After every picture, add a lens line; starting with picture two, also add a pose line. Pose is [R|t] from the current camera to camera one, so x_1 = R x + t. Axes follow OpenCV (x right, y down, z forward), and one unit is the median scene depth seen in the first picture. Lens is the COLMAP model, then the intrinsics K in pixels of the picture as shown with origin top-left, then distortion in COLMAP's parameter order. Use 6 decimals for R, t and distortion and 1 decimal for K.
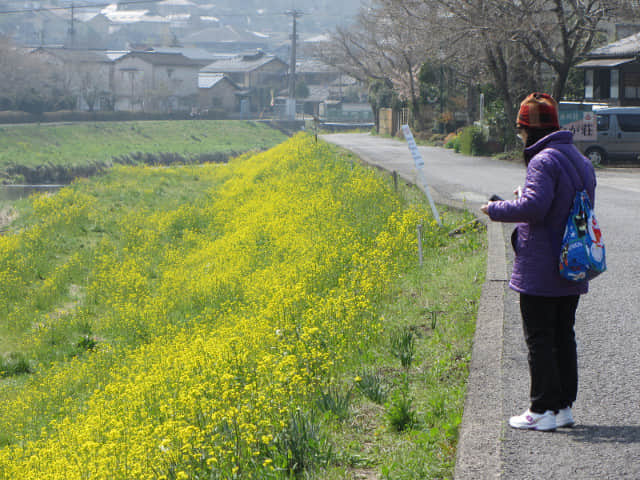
lens RADIAL K [[2210.5, 0, 320.0], [0, 2210.5, 240.0], [0, 0, 1]] dist [-0.114364, 0.284938]
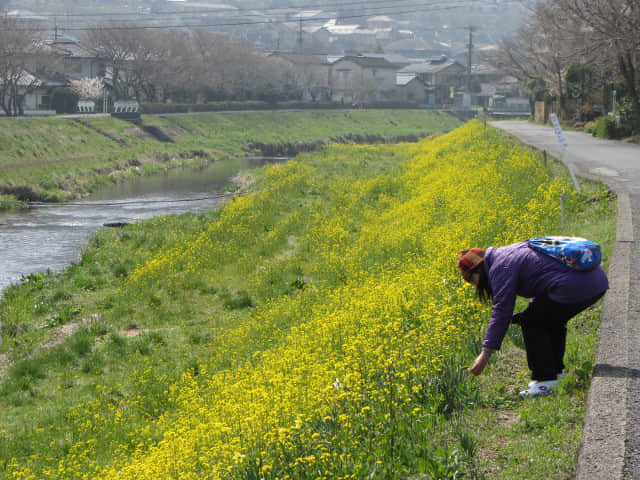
lens RADIAL K [[2210.5, 0, 320.0], [0, 2210.5, 240.0], [0, 0, 1]] dist [-0.114364, 0.284938]
pose [[0.998187, 0.014248, -0.058481, -0.021272], [-0.013693, 0.999857, 0.009879, 0.010043], [0.058614, -0.009060, 0.998240, -0.289370]]
